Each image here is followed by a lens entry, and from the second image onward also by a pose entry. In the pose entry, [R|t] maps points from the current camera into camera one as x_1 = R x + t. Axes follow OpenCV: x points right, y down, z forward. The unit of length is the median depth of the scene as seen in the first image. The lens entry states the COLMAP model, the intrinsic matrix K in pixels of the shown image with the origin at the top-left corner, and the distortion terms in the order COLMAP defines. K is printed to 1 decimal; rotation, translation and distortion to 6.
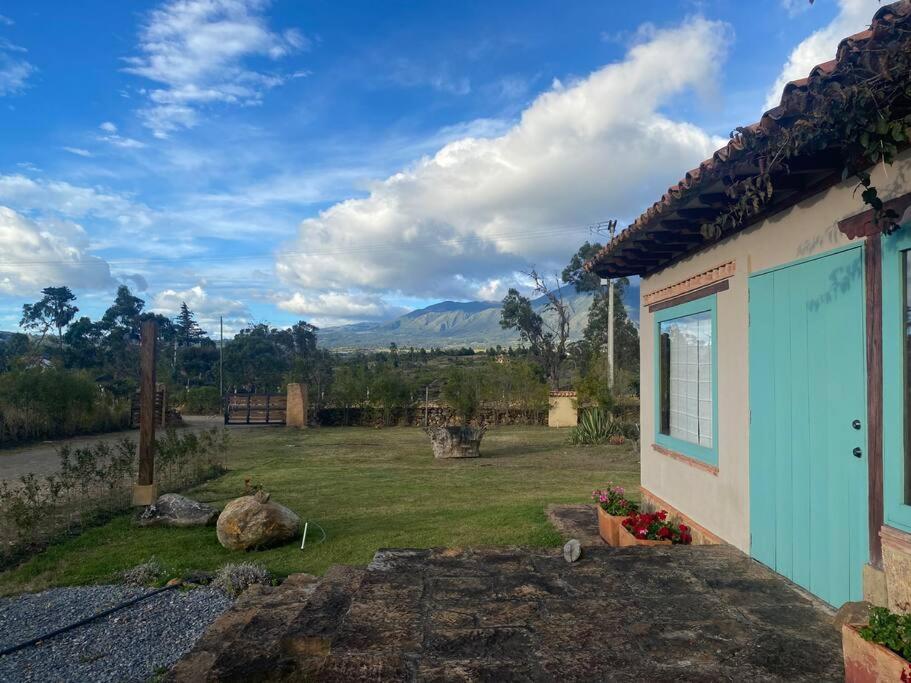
lens RADIAL K [[688.0, 0, 467.1], [0, 688.0, 338.0], [0, 0, 1]] dist [0.083434, -0.186829]
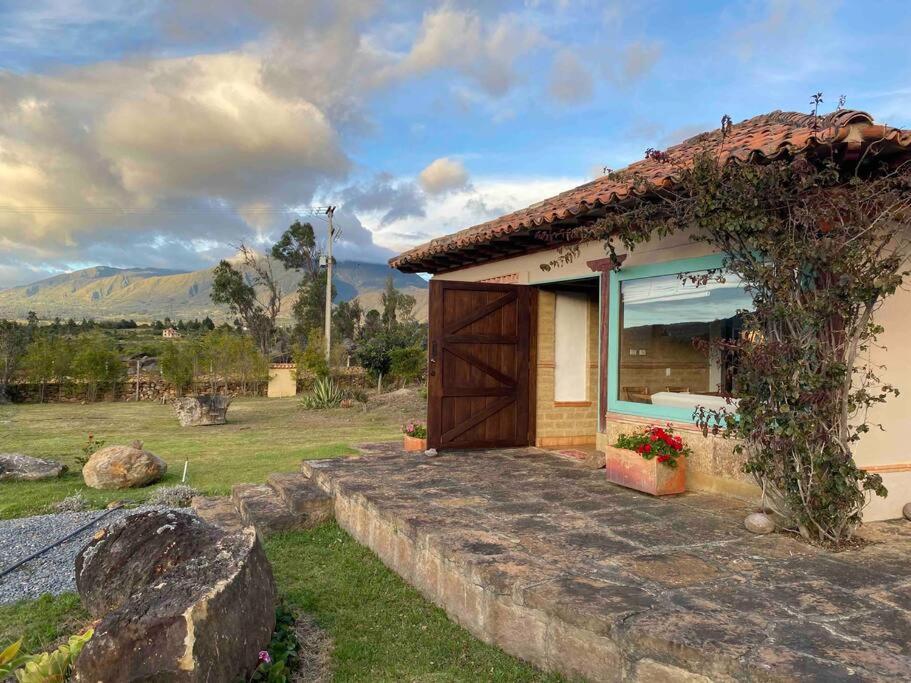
lens RADIAL K [[688.0, 0, 467.1], [0, 688.0, 338.0], [0, 0, 1]] dist [0.083434, -0.186829]
pose [[0.896739, 0.008720, 0.442473, -0.075114], [-0.024466, 0.999254, 0.029891, -0.000655], [-0.441882, -0.037630, 0.896284, -0.073784]]
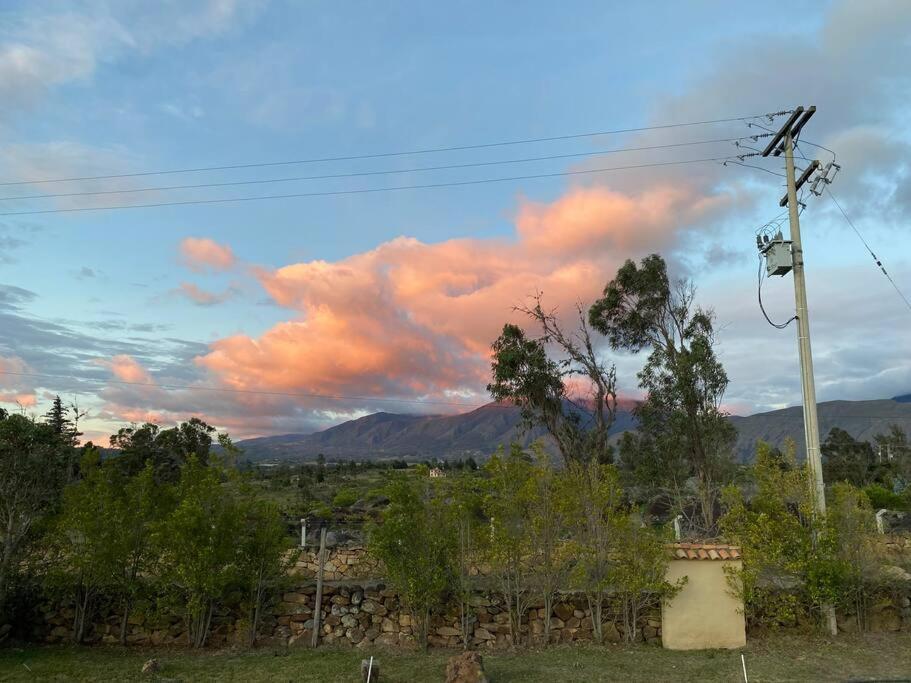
lens RADIAL K [[688.0, 0, 467.1], [0, 688.0, 338.0], [0, 0, 1]] dist [0.083434, -0.186829]
pose [[0.995239, 0.031019, 0.092394, -0.019569], [-0.015555, 0.986402, -0.163611, 0.030618], [-0.096213, 0.161395, 0.982189, 0.614866]]
